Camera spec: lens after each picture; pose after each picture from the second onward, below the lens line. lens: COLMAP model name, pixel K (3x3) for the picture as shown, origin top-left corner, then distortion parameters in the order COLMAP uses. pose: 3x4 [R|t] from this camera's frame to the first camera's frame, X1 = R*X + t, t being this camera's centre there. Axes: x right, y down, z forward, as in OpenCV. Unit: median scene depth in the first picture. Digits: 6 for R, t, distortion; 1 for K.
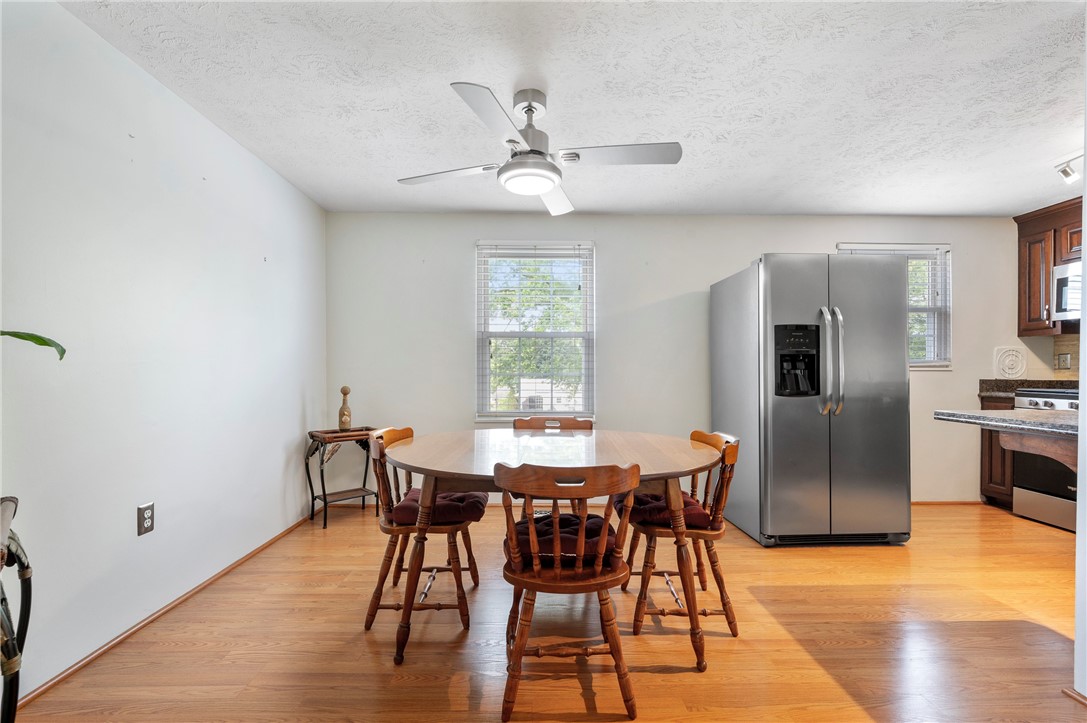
lens RADIAL K [[456.0, 0, 546.2], [0, 456.0, 373.1], [0, 0, 1]] dist [0.003553, -0.000675]
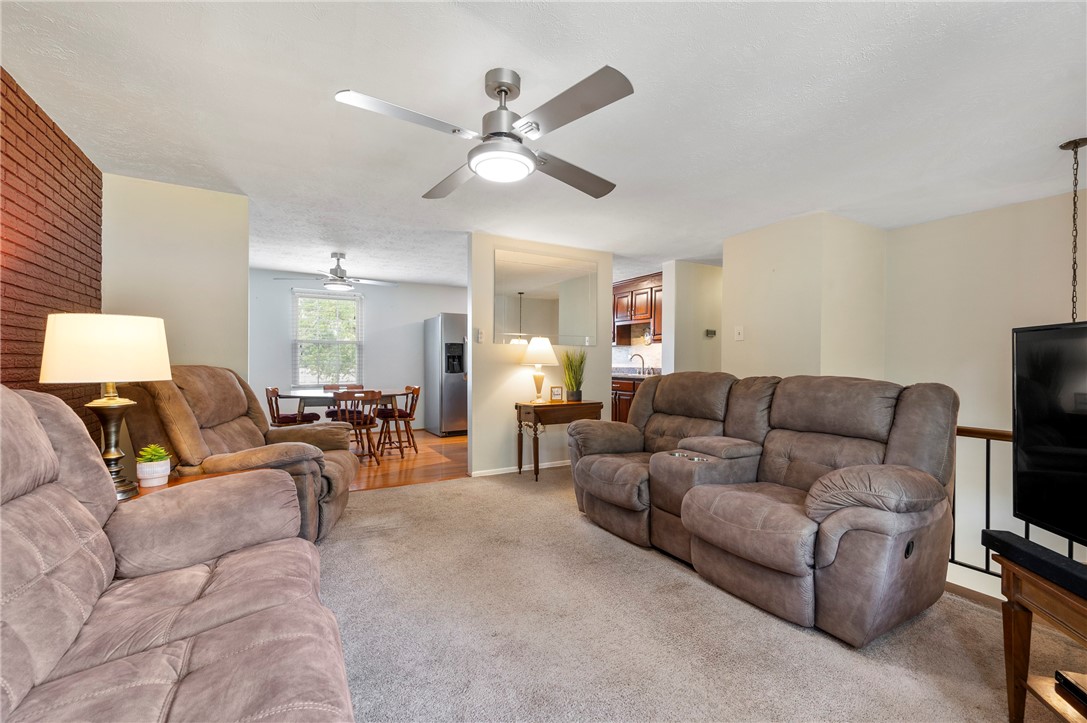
lens RADIAL K [[456.0, 0, 538.7], [0, 456.0, 362.5], [0, 0, 1]] dist [0.003553, -0.000675]
pose [[0.882229, 0.000103, 0.470821, -0.183852], [-0.000661, 0.999999, 0.001021, -0.007201], [-0.470820, -0.001212, 0.882228, -1.307729]]
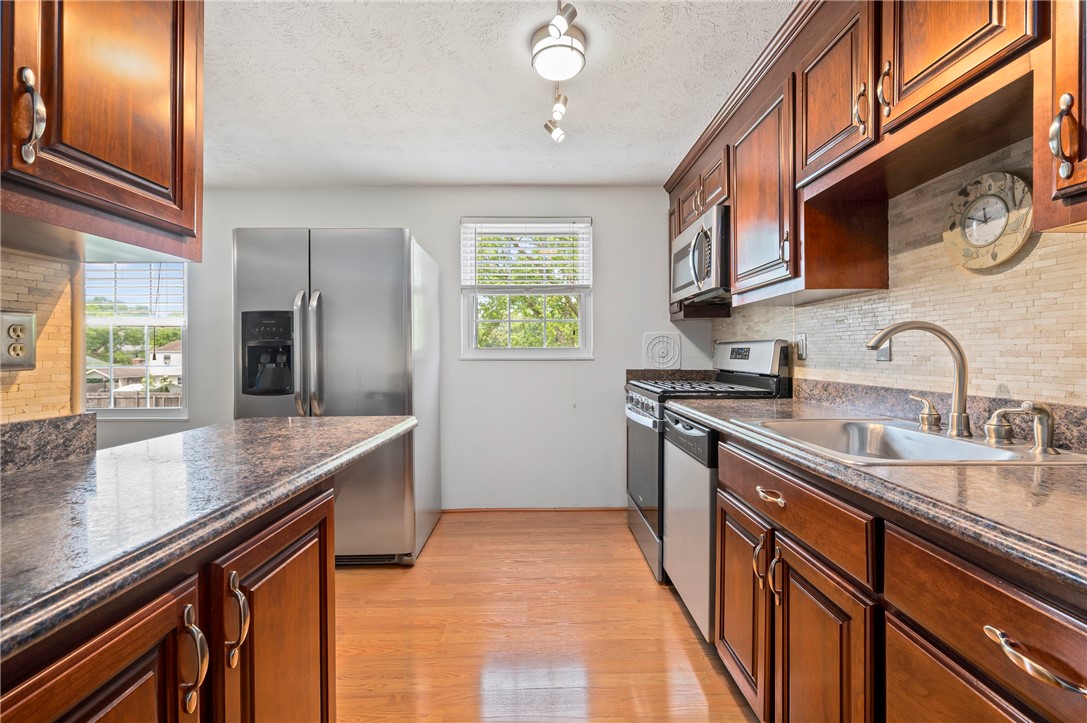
lens RADIAL K [[456.0, 0, 547.6], [0, 456.0, 357.7], [0, 0, 1]] dist [0.003553, -0.000675]
pose [[0.999951, -0.007212, -0.006729, 1.073509], [0.007259, 0.999950, 0.006873, -0.021571], [0.006679, -0.006921, 0.999954, 0.153485]]
